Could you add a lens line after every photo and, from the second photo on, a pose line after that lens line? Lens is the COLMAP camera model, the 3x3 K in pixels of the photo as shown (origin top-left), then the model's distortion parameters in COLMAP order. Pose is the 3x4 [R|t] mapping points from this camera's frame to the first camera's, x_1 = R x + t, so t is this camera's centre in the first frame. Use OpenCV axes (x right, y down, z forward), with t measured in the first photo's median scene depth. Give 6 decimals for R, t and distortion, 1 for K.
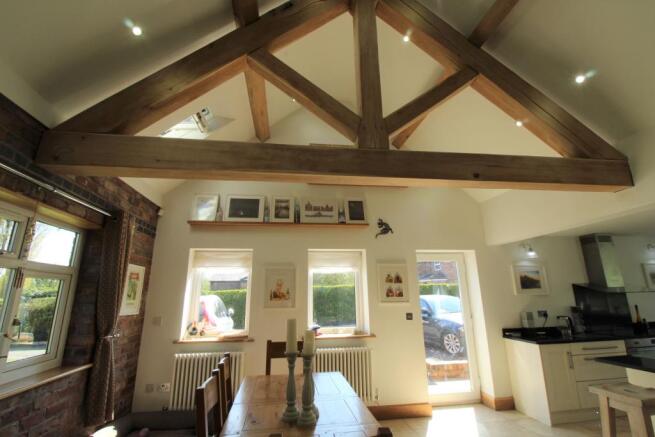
lens RADIAL K [[302.5, 0, 330.0], [0, 302.5, 212.4], [0, 0, 1]] dist [-0.007235, -0.007820]
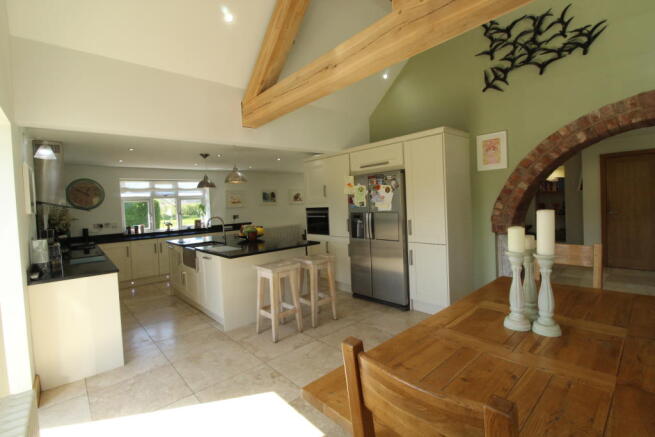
lens RADIAL K [[302.5, 0, 329.8], [0, 302.5, 214.1], [0, 0, 1]] dist [-0.007235, -0.007820]
pose [[-0.551265, 0.006937, 0.834301, -0.206767], [-0.168774, 0.978365, -0.119652, 0.246968], [-0.817082, -0.206768, -0.538168, 0.839343]]
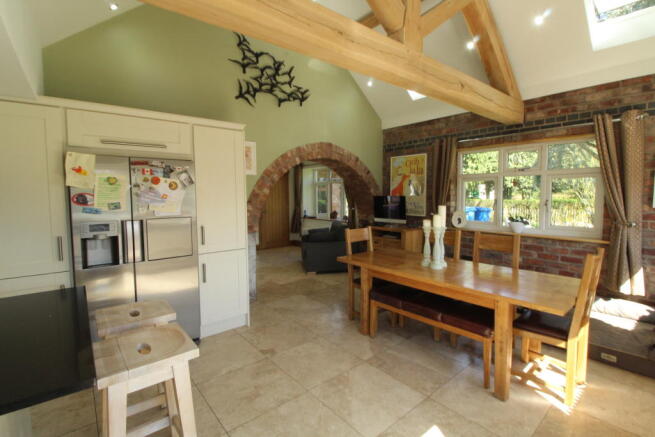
lens RADIAL K [[302.5, 0, 328.0], [0, 302.5, 214.9], [0, 0, 1]] dist [-0.007235, -0.007820]
pose [[-0.851730, 0.057382, -0.520830, 0.513503], [0.158747, 0.975529, -0.152126, 0.246786], [0.499355, -0.212250, -0.839997, 0.908869]]
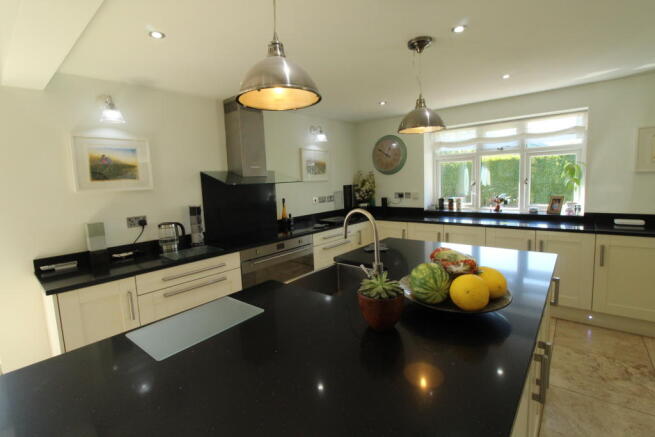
lens RADIAL K [[302.5, 0, 329.4], [0, 302.5, 213.8], [0, 0, 1]] dist [-0.007235, -0.007820]
pose [[0.745192, -0.092768, 0.660366, 0.608215], [-0.144523, 0.944273, 0.295739, 0.095506], [-0.651001, -0.315820, 0.690258, 0.357134]]
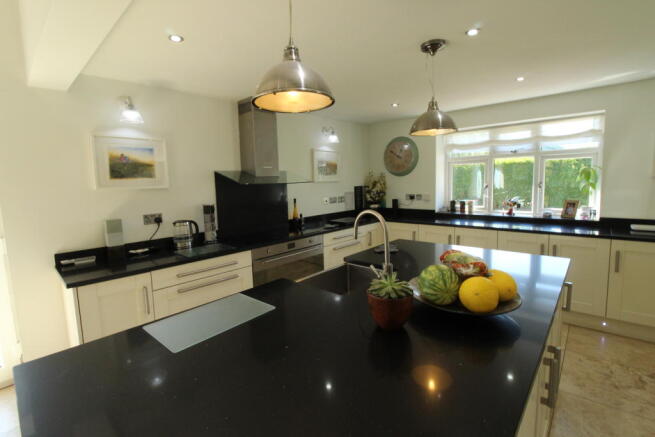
lens RADIAL K [[302.5, 0, 330.0], [0, 302.5, 213.6], [0, 0, 1]] dist [-0.007235, -0.007820]
pose [[0.767588, -0.078873, 0.636072, 0.603767], [-0.150018, 0.942725, 0.297933, 0.094230], [-0.623139, -0.324112, 0.711793, 0.353398]]
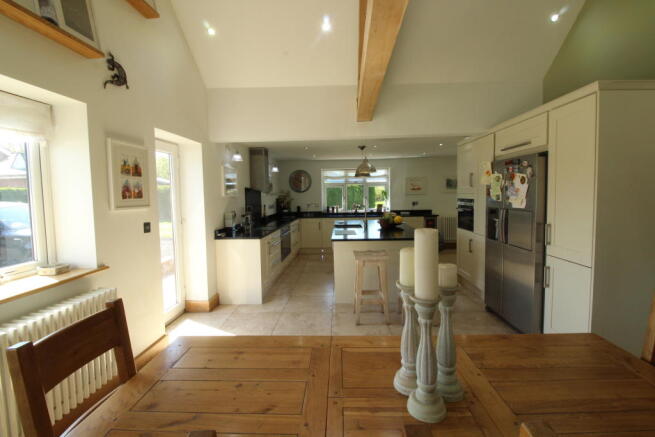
lens RADIAL K [[302.5, 0, 329.1], [0, 302.5, 214.8], [0, 0, 1]] dist [-0.007235, -0.007820]
pose [[0.187547, -0.058168, 0.980532, -0.286109], [-0.244298, 0.964116, 0.103921, 0.147512], [-0.951391, -0.259032, 0.166607, 0.501319]]
